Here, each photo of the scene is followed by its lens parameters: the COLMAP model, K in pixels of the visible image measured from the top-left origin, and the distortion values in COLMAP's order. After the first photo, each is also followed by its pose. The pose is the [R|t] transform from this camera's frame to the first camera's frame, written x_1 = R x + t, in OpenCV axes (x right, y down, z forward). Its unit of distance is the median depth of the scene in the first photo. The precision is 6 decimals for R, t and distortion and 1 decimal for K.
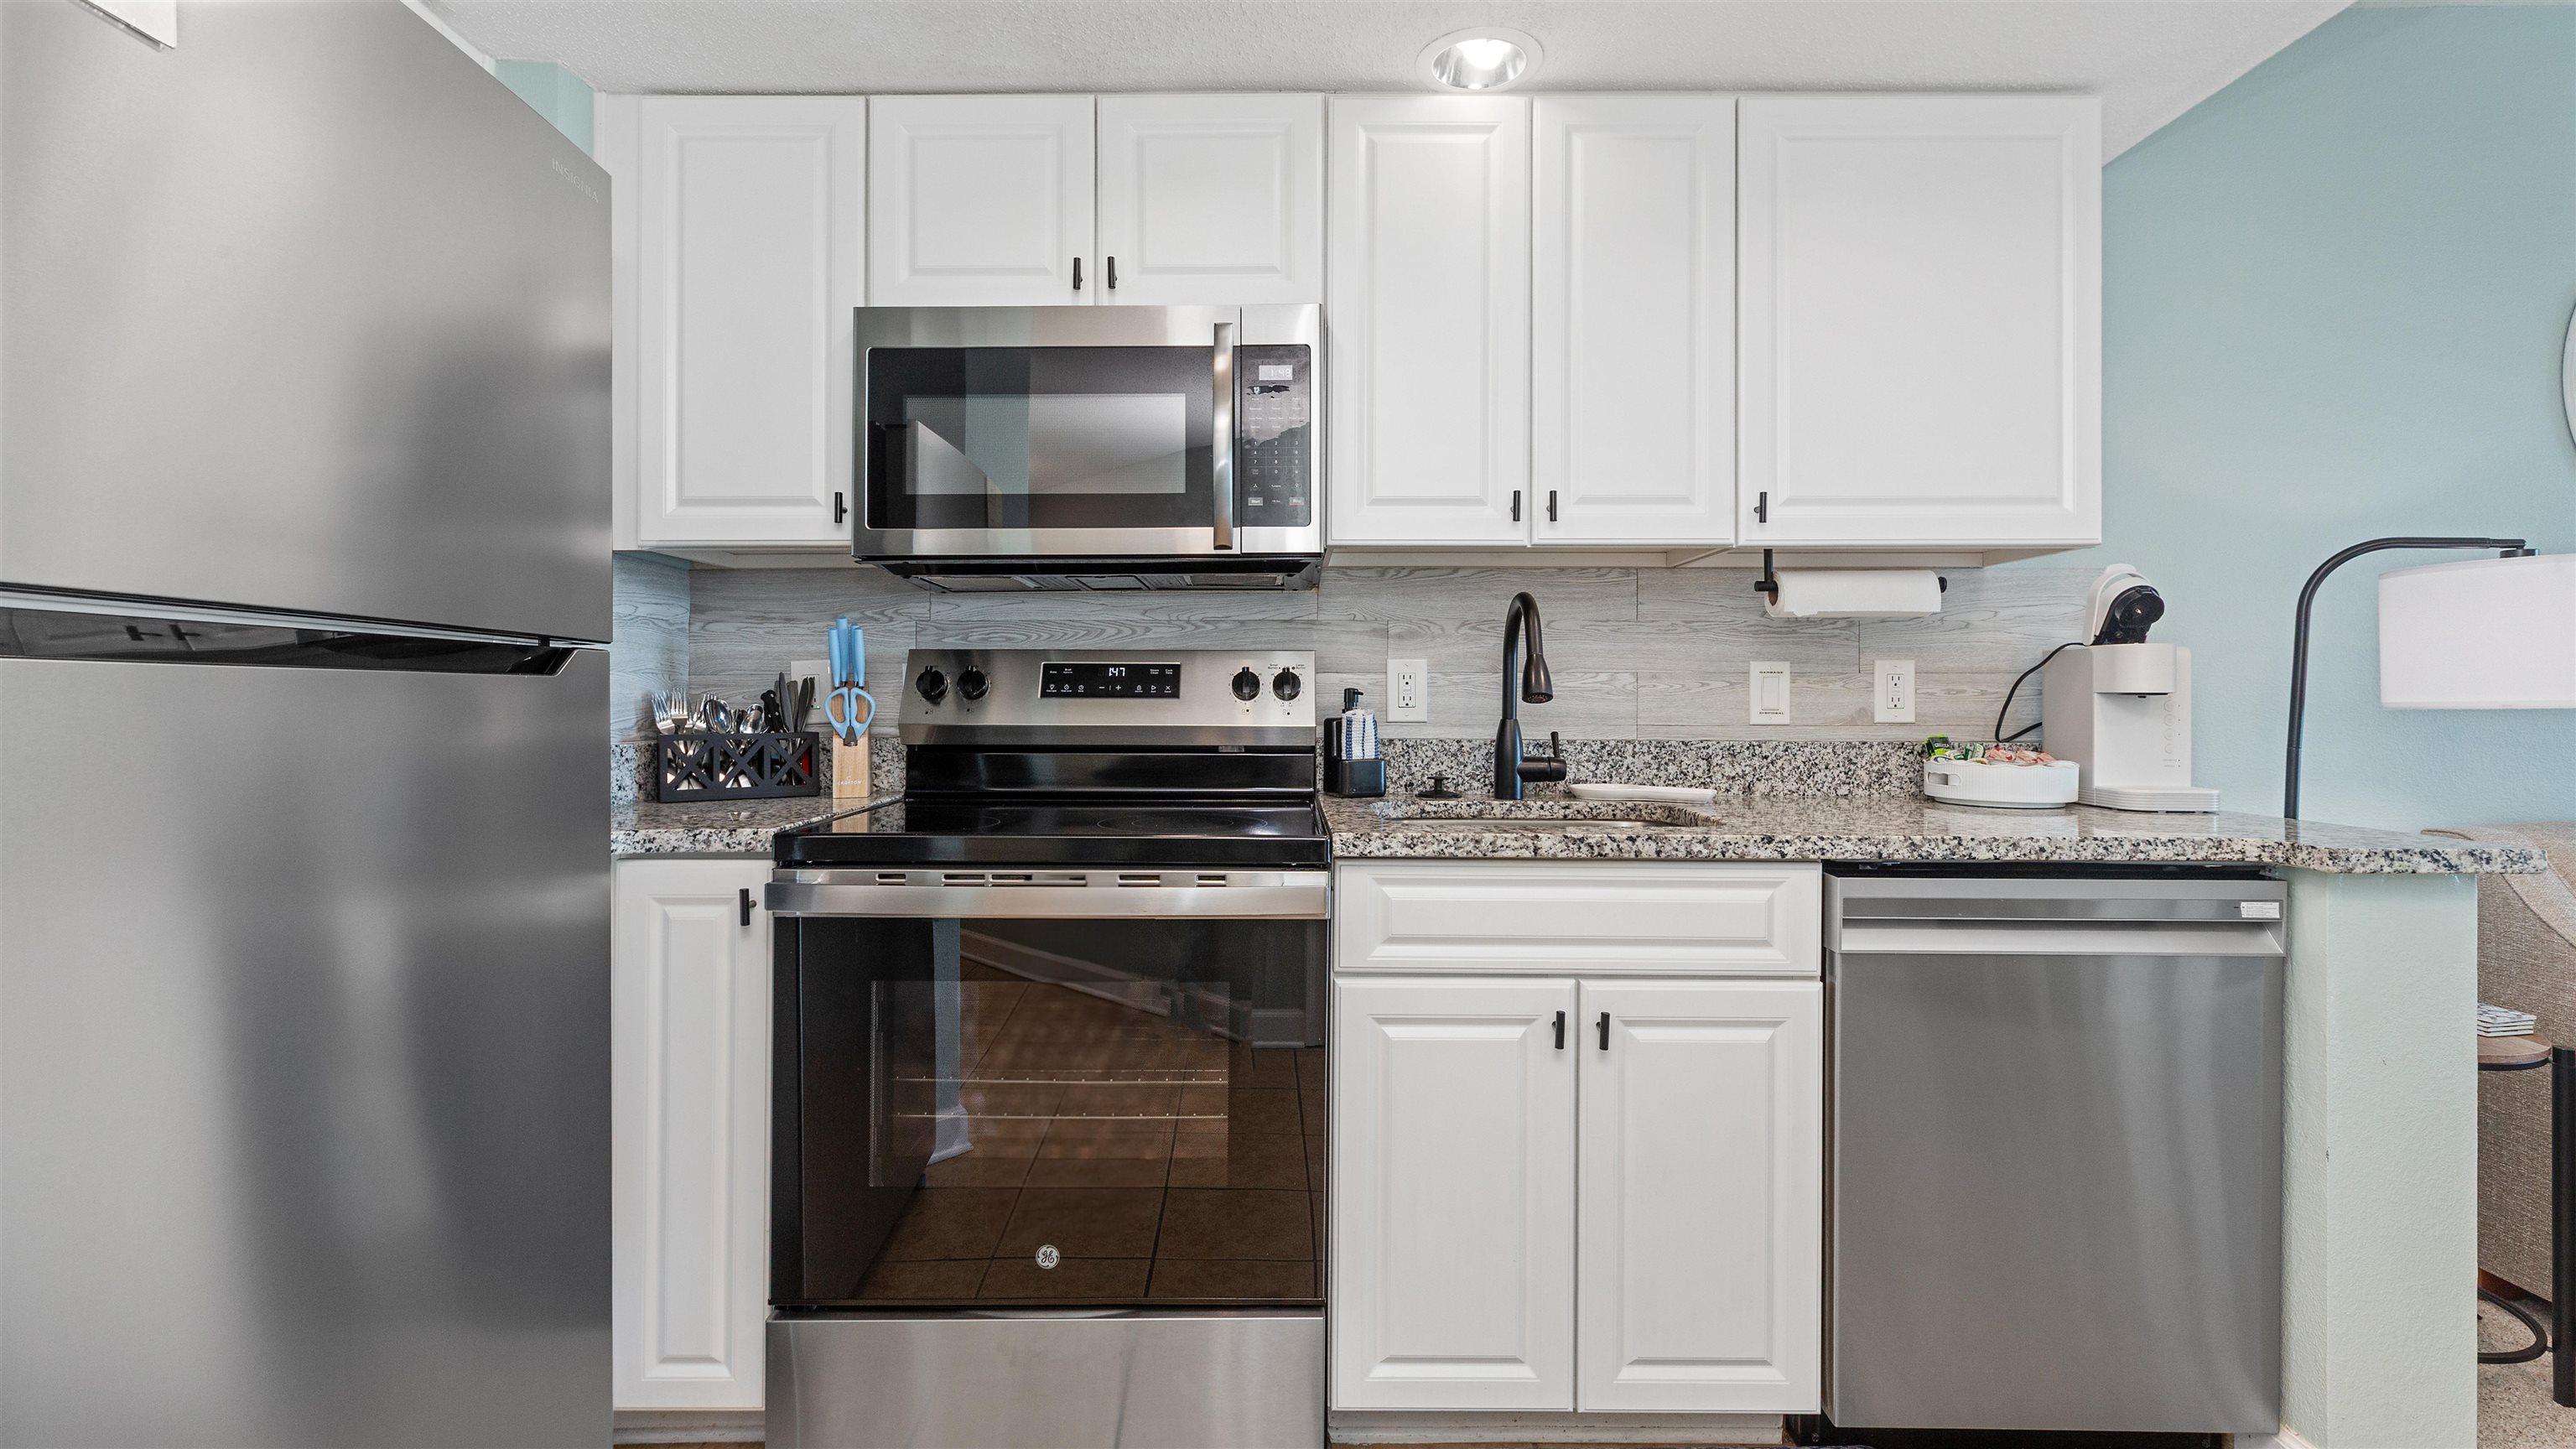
lens RADIAL K [[1166.0, 0, 1284.2], [0, 1166.0, 682.9], [0, 0, 1]] dist [0.002220, 0.000755]
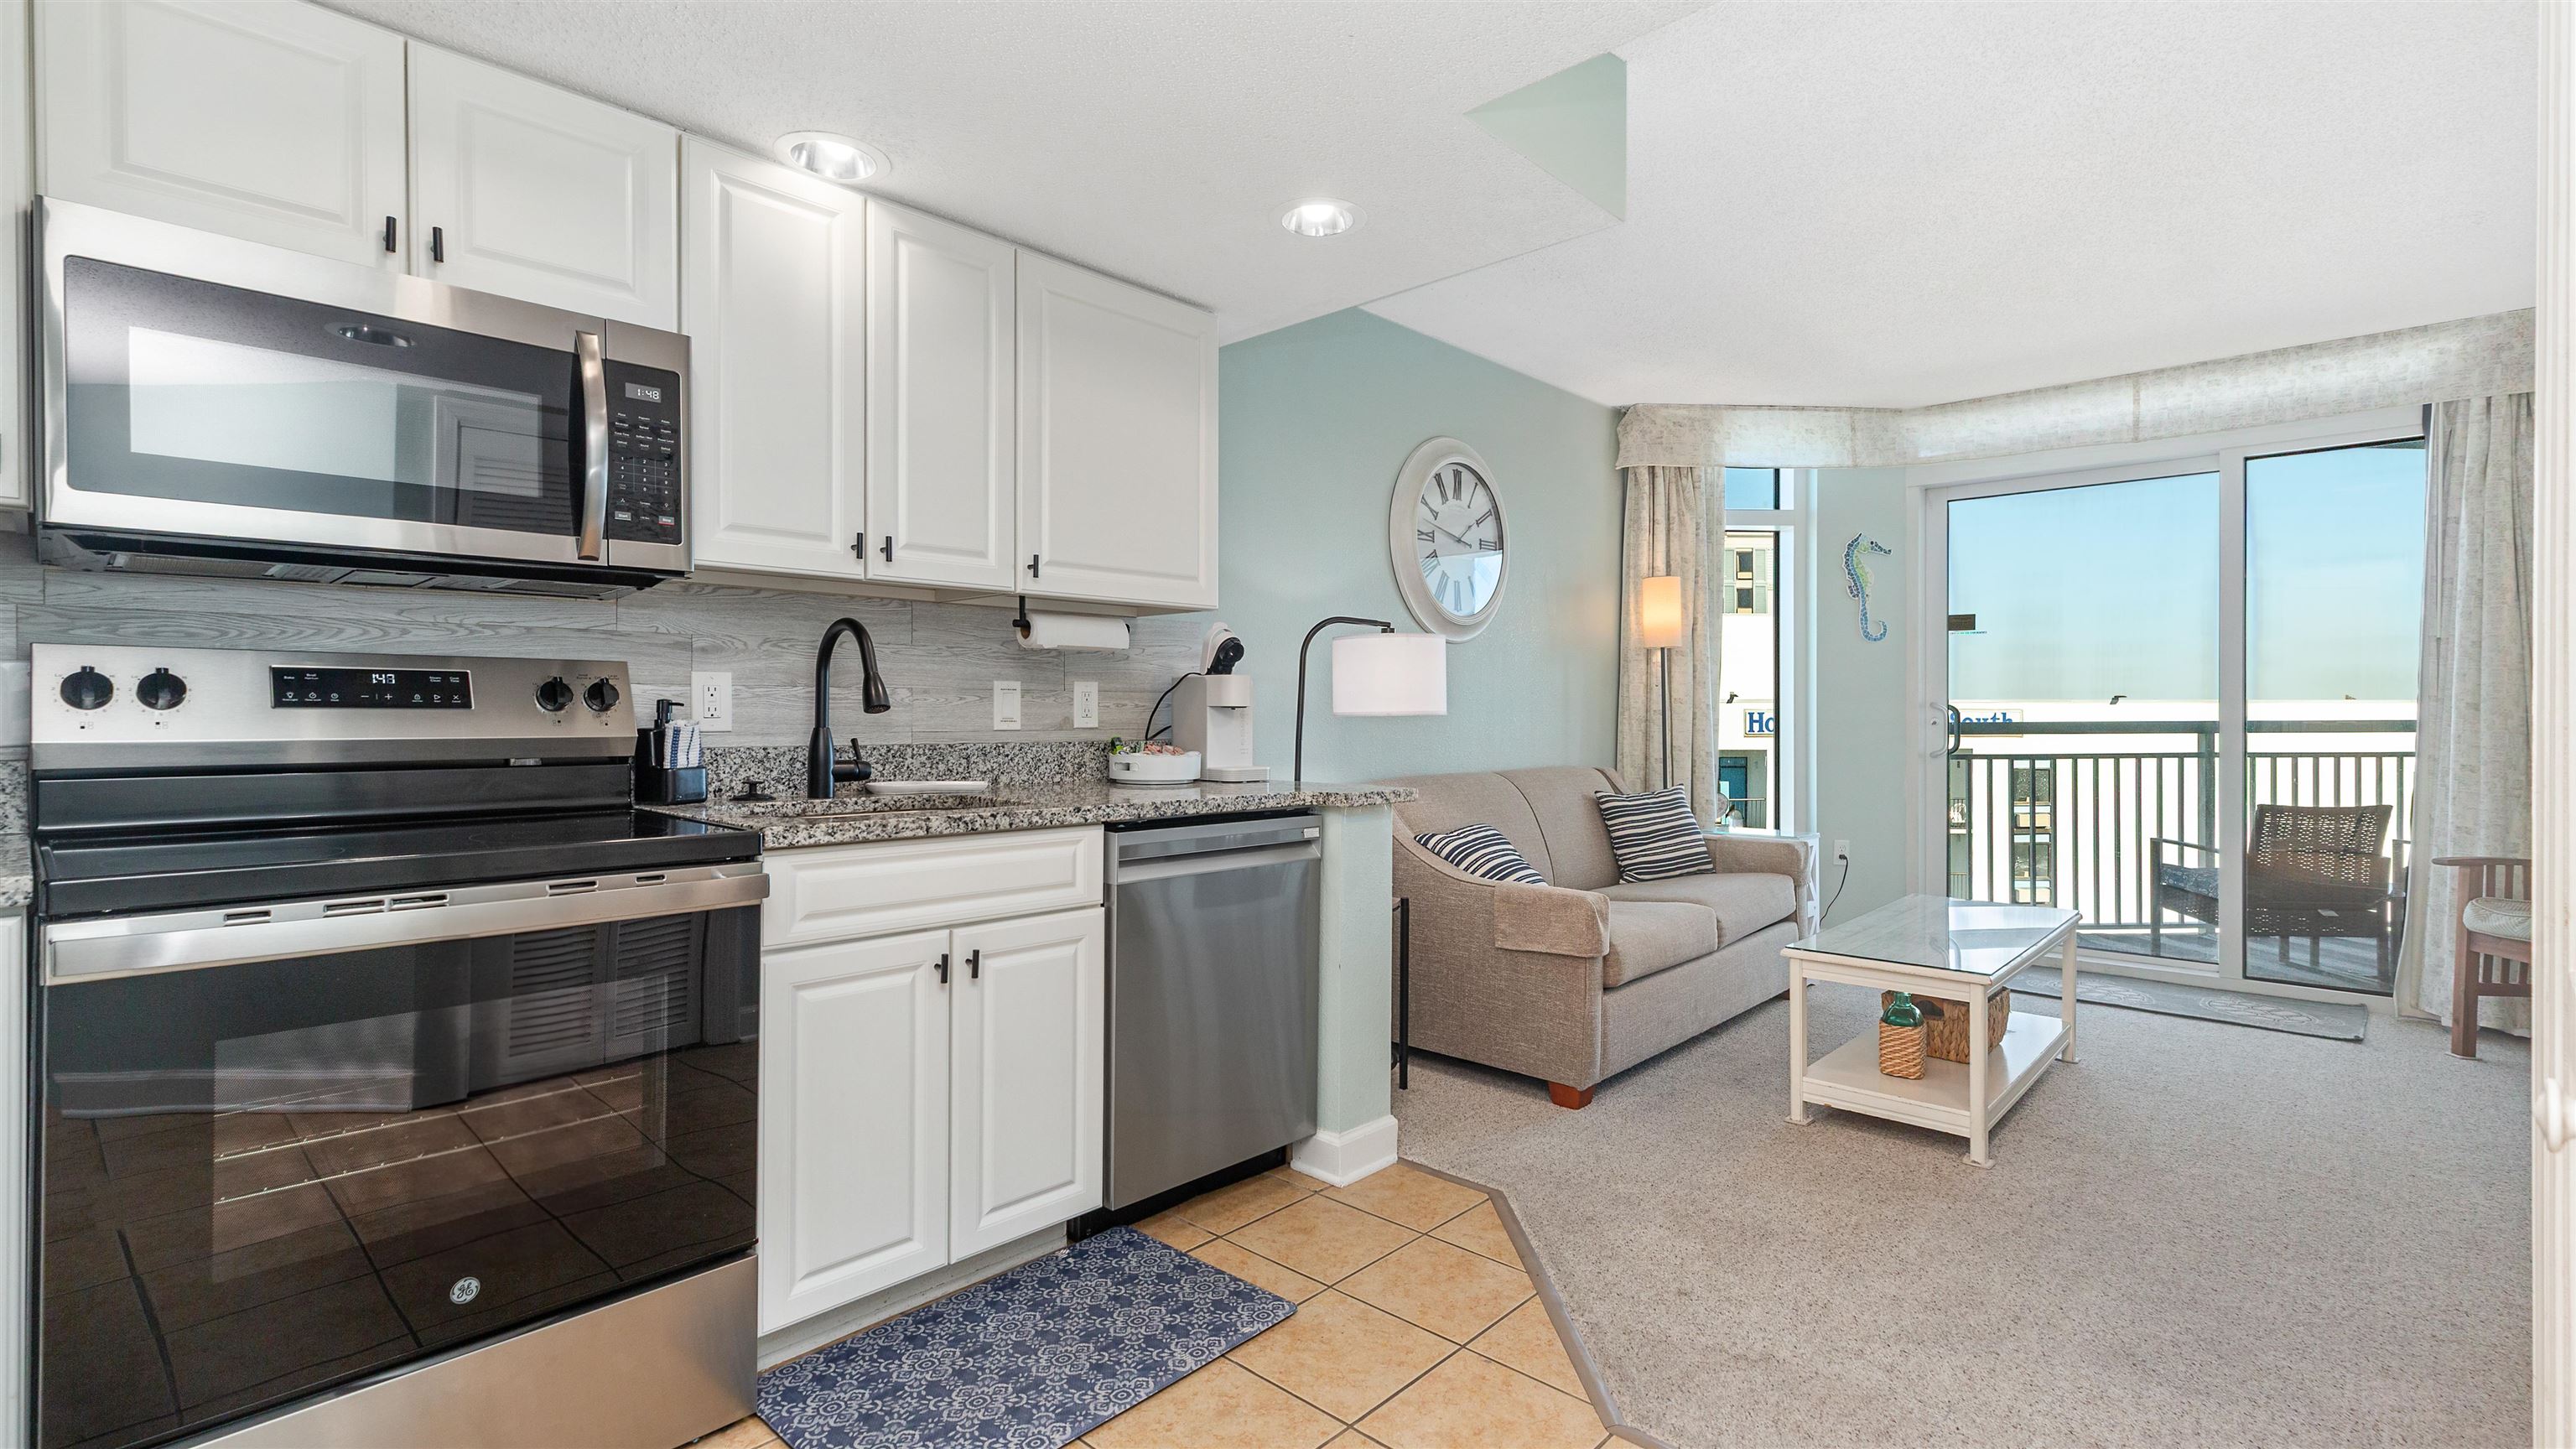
lens RADIAL K [[1148.1, 0, 1297.8], [0, 1148.1, 700.6], [0, 0, 1]] dist [0.002740, 0.000566]
pose [[0.681047, 0.007028, 0.732206, -0.333394], [-0.010523, 0.999945, 0.000190, -0.000457], [-0.732164, -0.007834, 0.681084, -0.109043]]
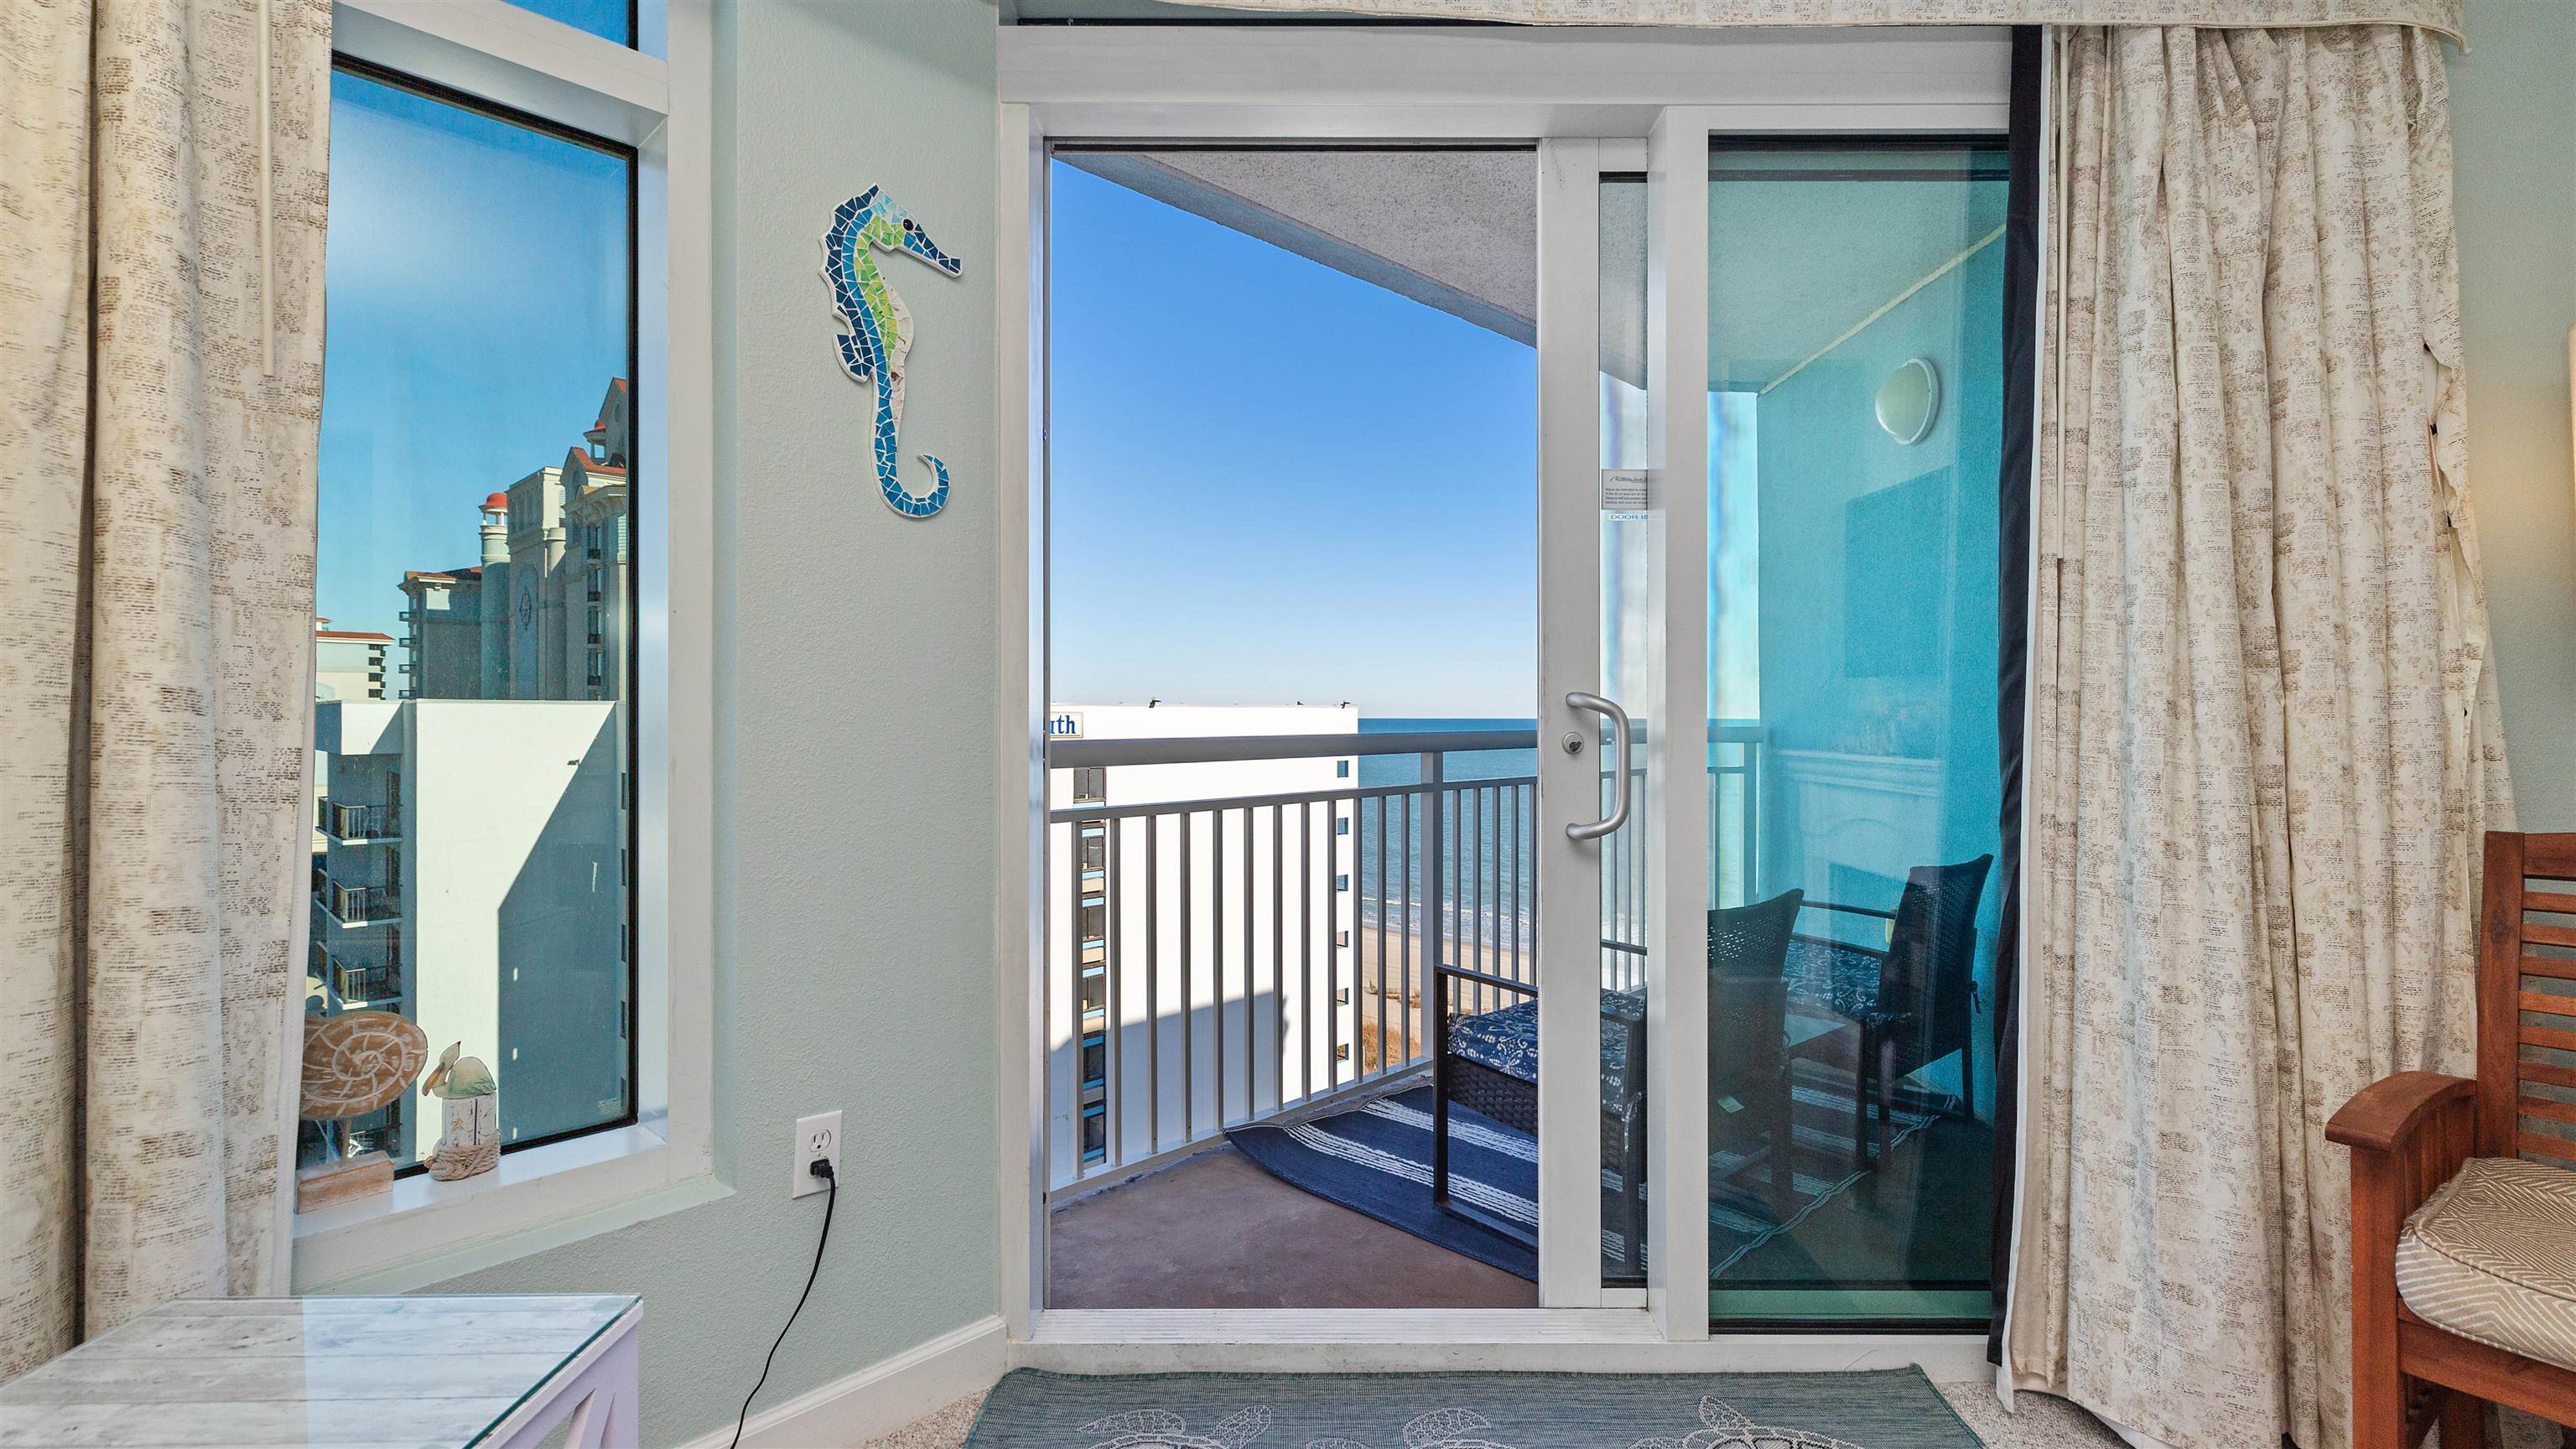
lens RADIAL K [[1148.1, 0, 1297.8], [0, 1148.1, 700.6], [0, 0, 1]] dist [0.002740, 0.000566]
pose [[0.002466, 0.011947, 0.999926, 1.665961], [-0.016555, 0.999792, -0.011905, 0.004214], [-0.999860, -0.016525, 0.002664, 0.430875]]
